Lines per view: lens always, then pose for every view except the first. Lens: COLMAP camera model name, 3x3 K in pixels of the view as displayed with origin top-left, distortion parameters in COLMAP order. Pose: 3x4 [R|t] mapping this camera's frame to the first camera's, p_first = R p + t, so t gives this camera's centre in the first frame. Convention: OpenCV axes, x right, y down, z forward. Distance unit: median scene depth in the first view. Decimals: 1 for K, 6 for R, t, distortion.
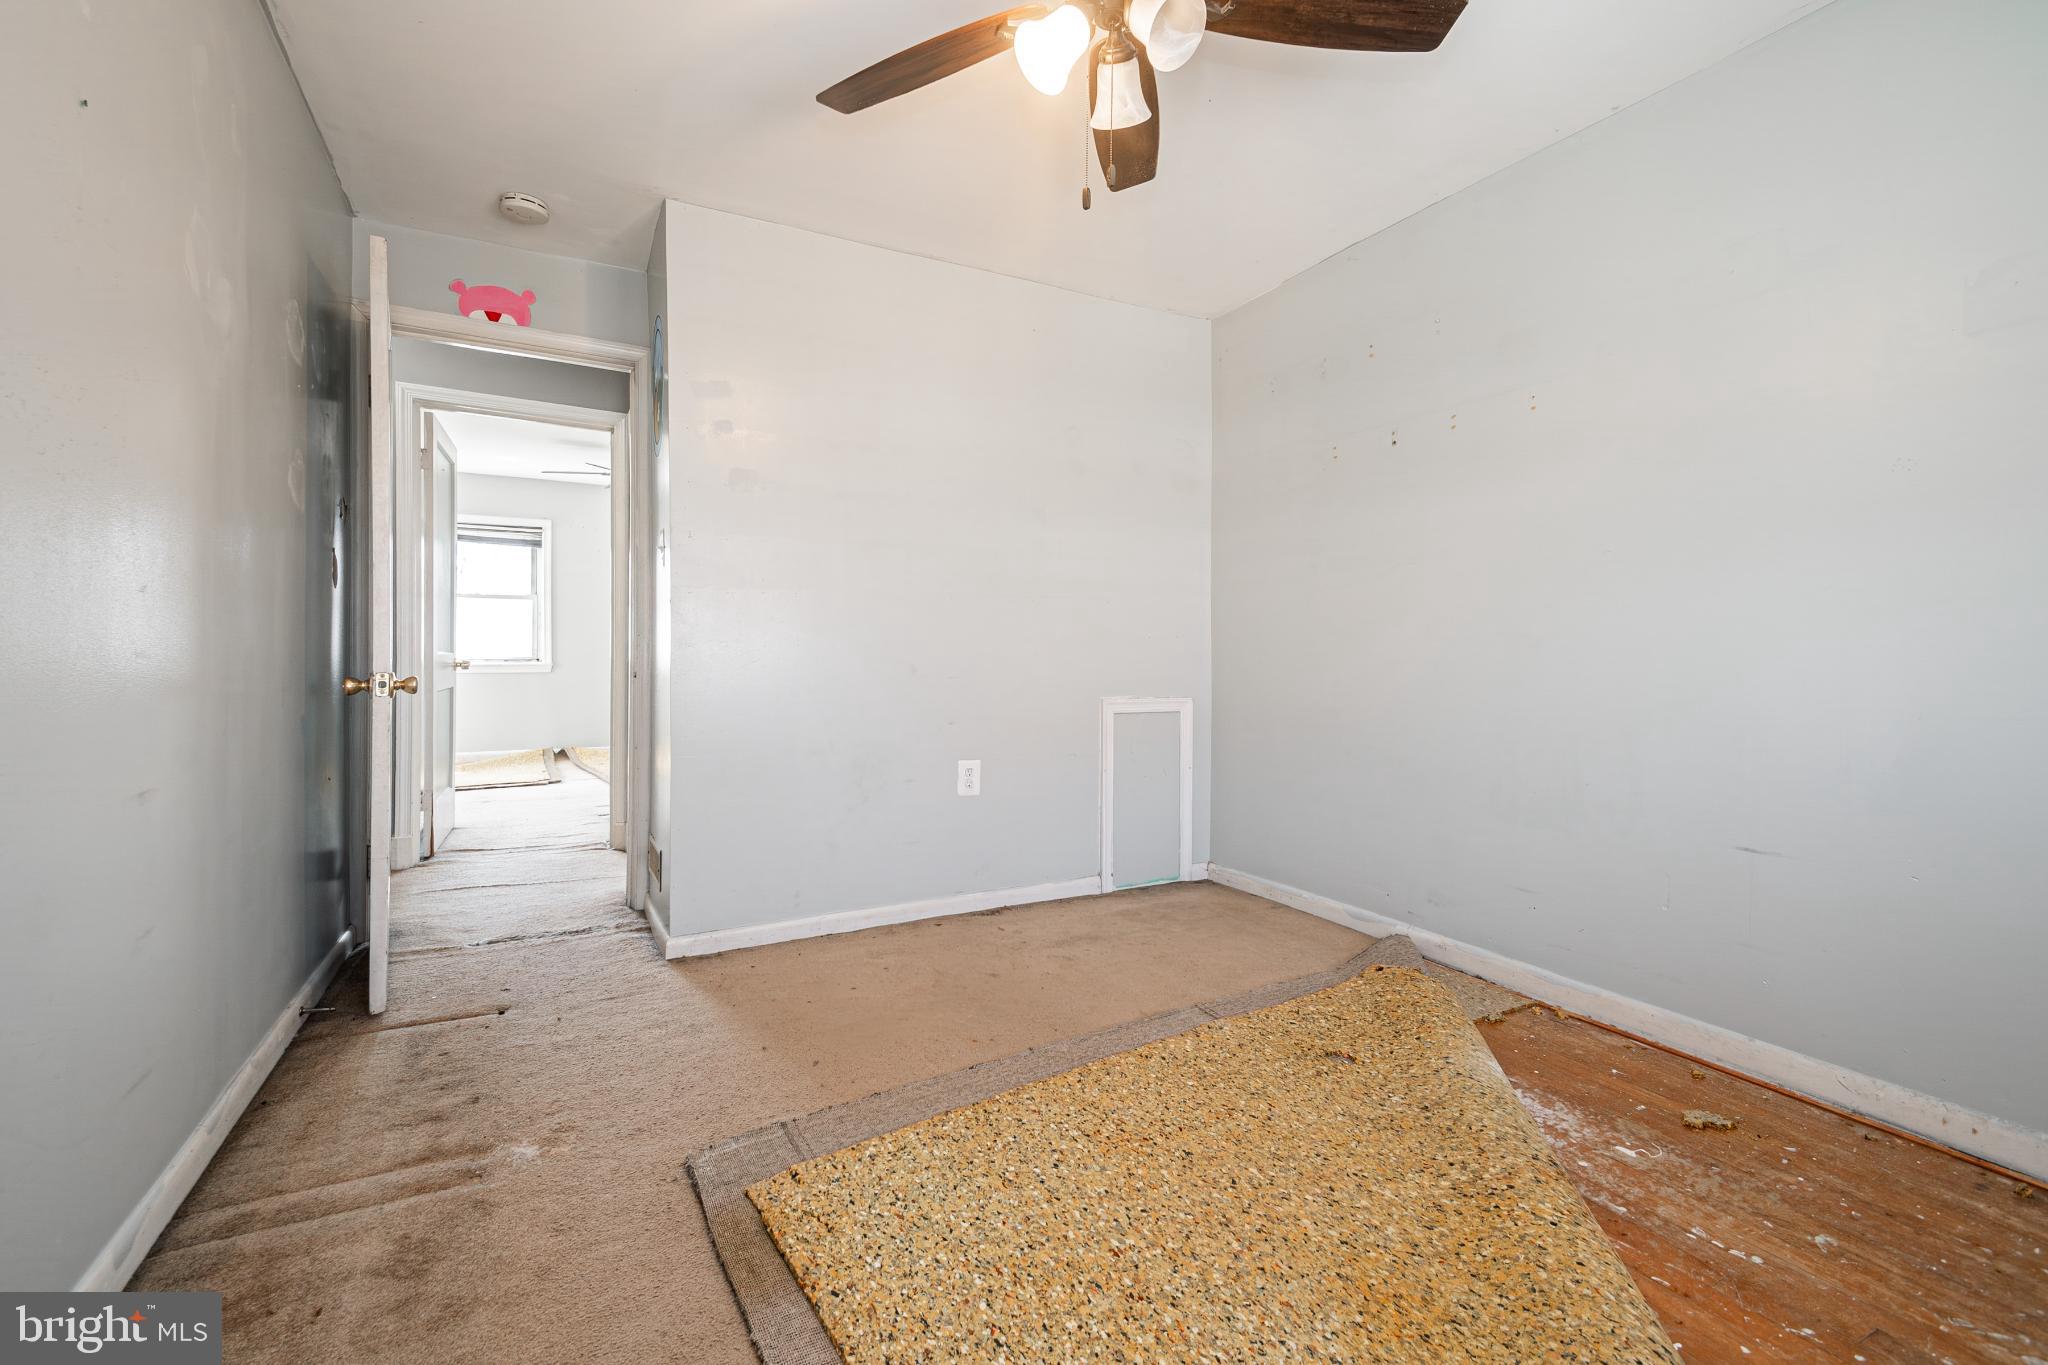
lens RADIAL K [[881.4, 0, 978.8], [0, 881.4, 662.8], [0, 0, 1]] dist [0.028632, -0.014258]
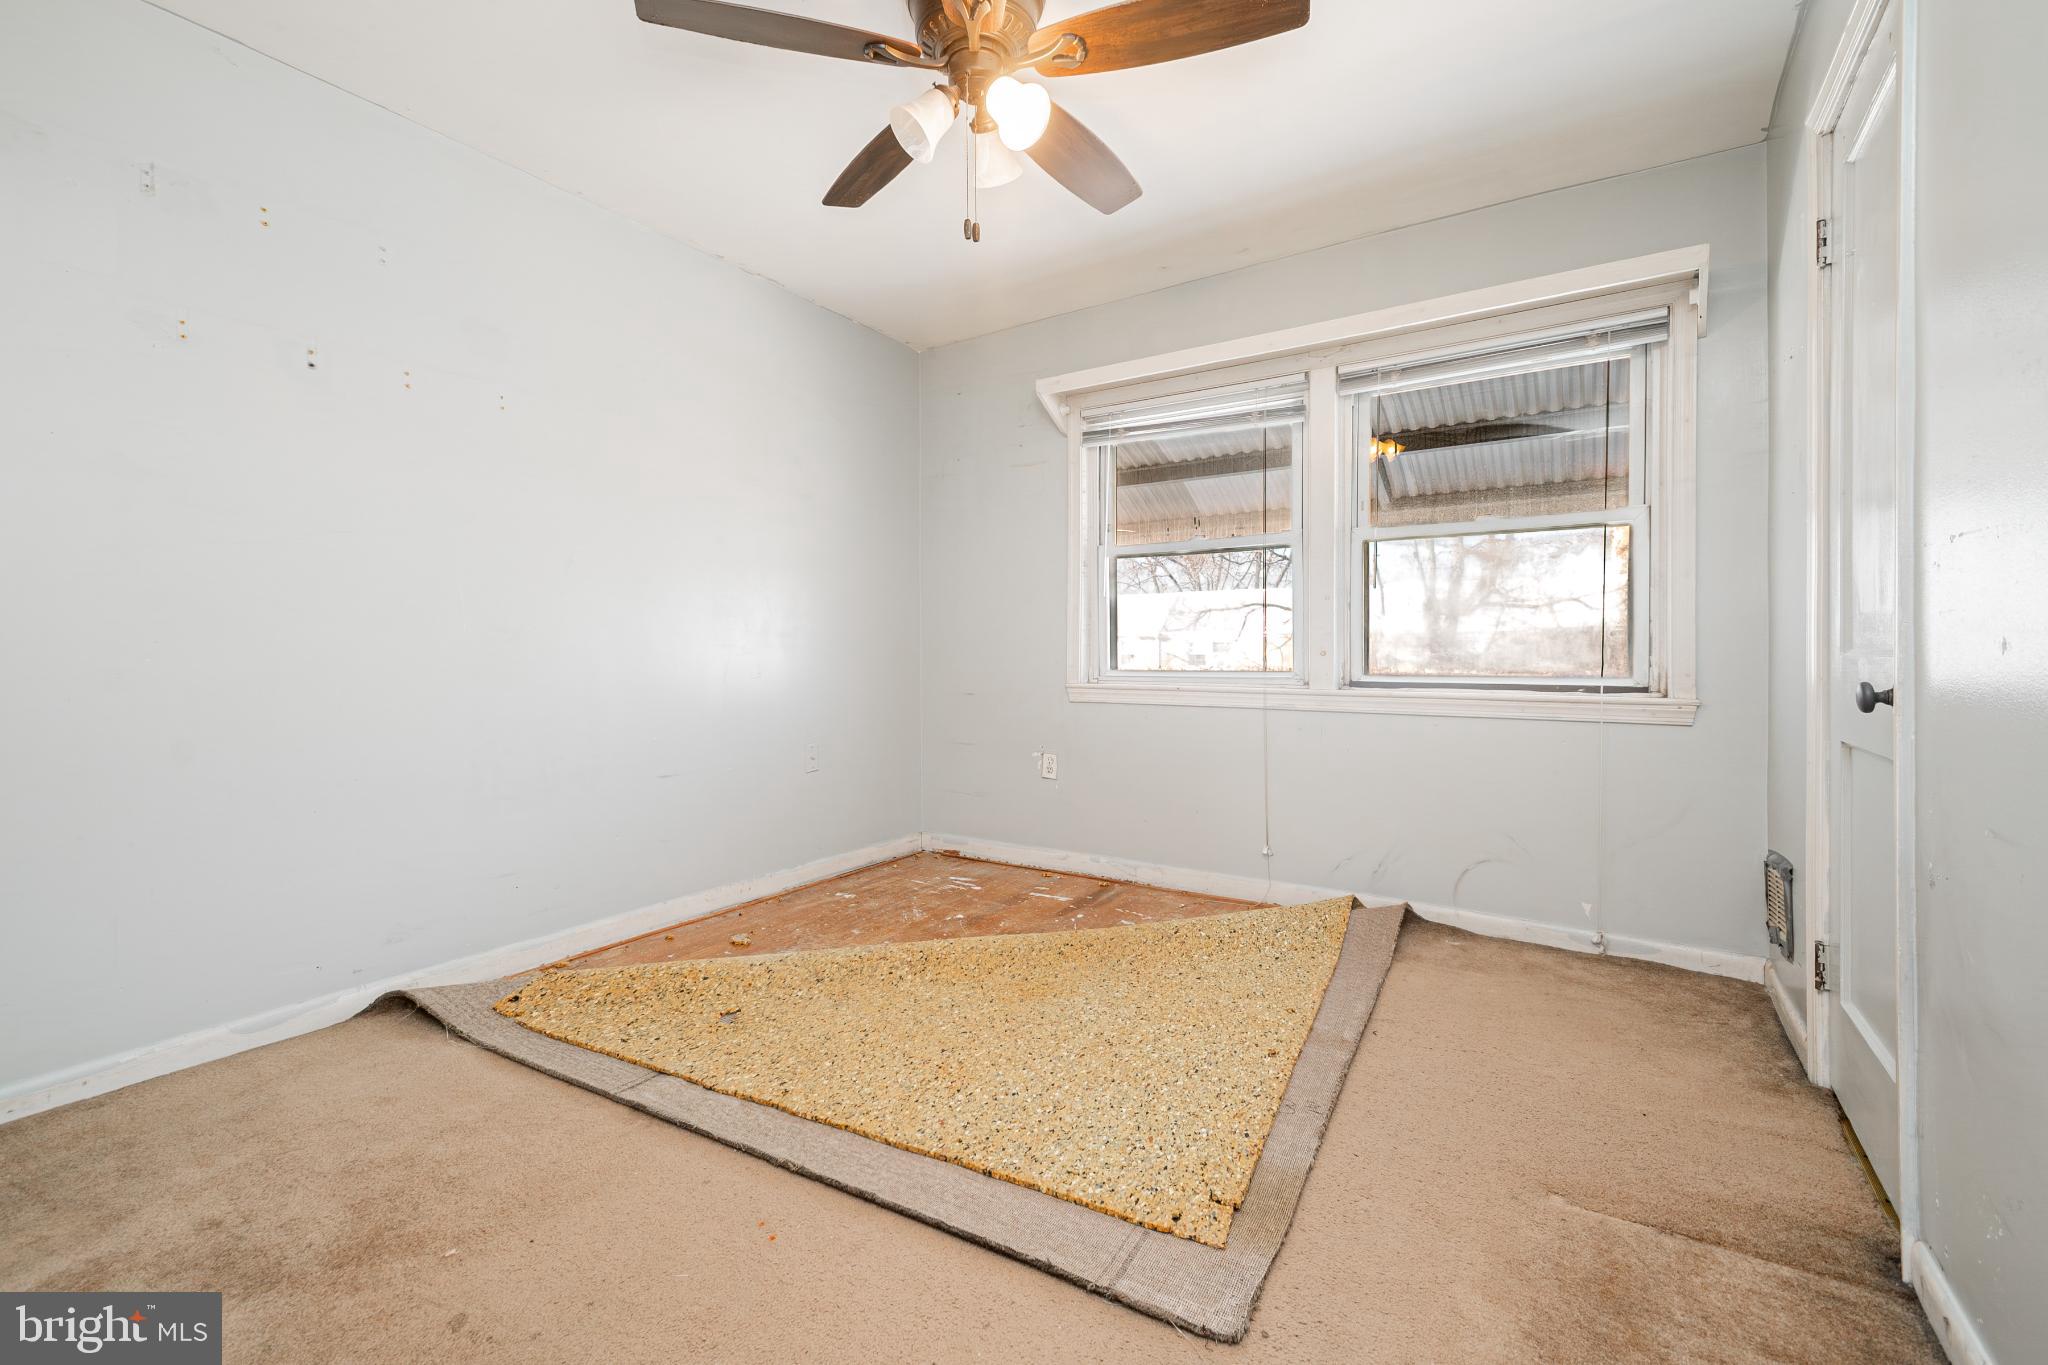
lens RADIAL K [[854.3, 0, 1019.6], [0, 854.3, 653.3], [0, 0, 1]] dist [0.027359, 0.000025]
pose [[-0.510234, -0.012163, 0.859950, -0.697173], [0.012751, 0.999683, 0.021705, -0.023260], [-0.859941, 0.022040, -0.509917, 1.243919]]
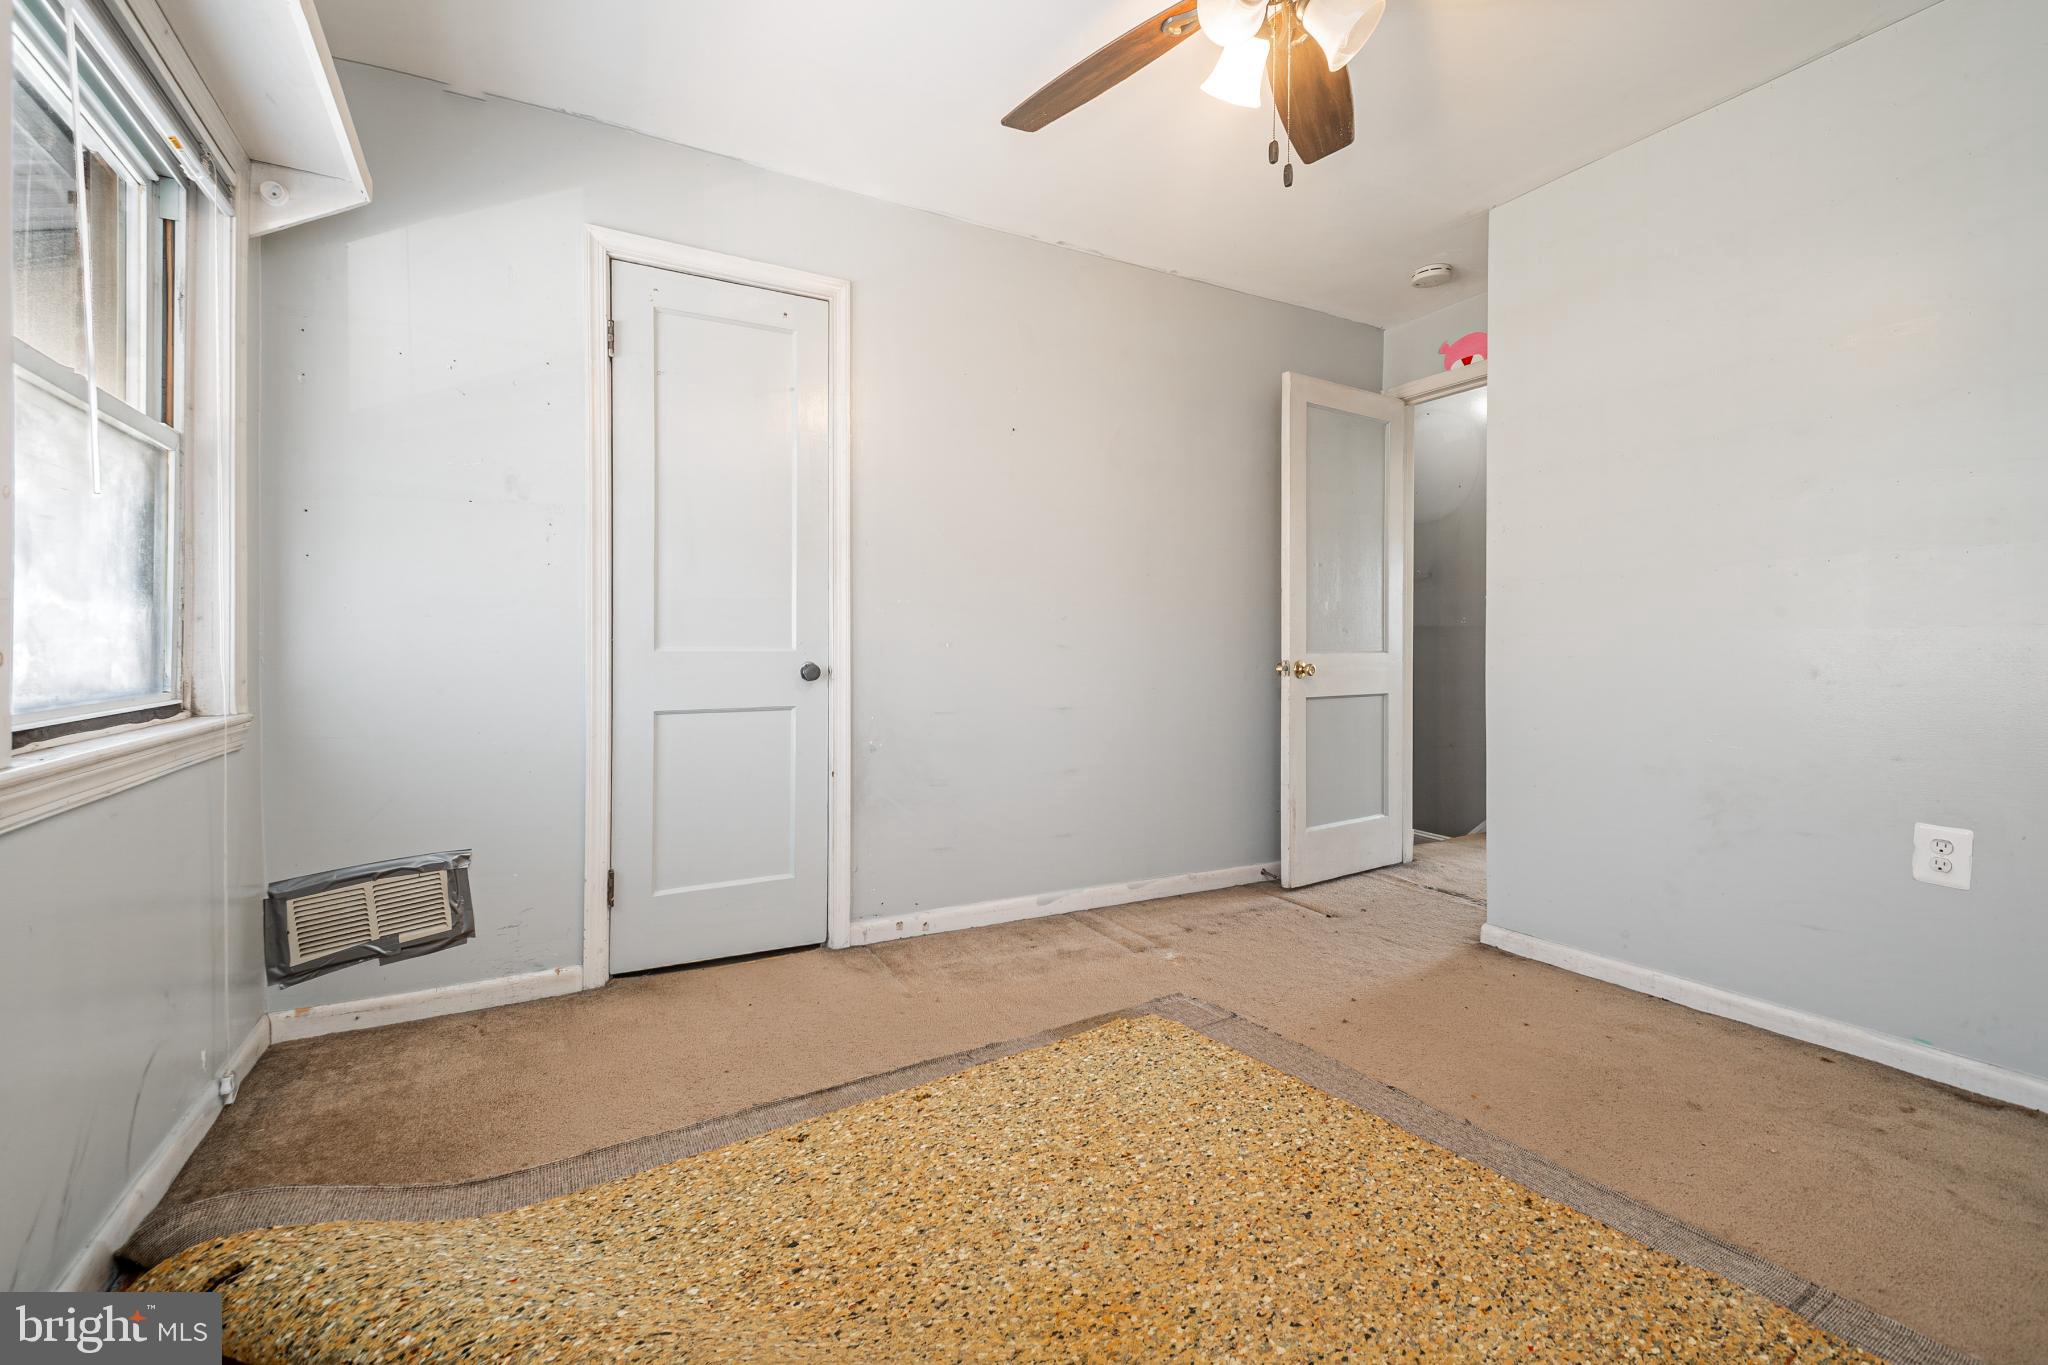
lens RADIAL K [[886.0, 0, 1004.6], [0, 886.0, 629.4], [0, 0, 1]] dist [0.029828, -0.015239]
pose [[0.023049, -0.023419, -0.999460, 0.920865], [-0.016018, 0.999589, -0.023792, 0.004436], [0.999606, 0.016557, 0.022664, 0.556397]]
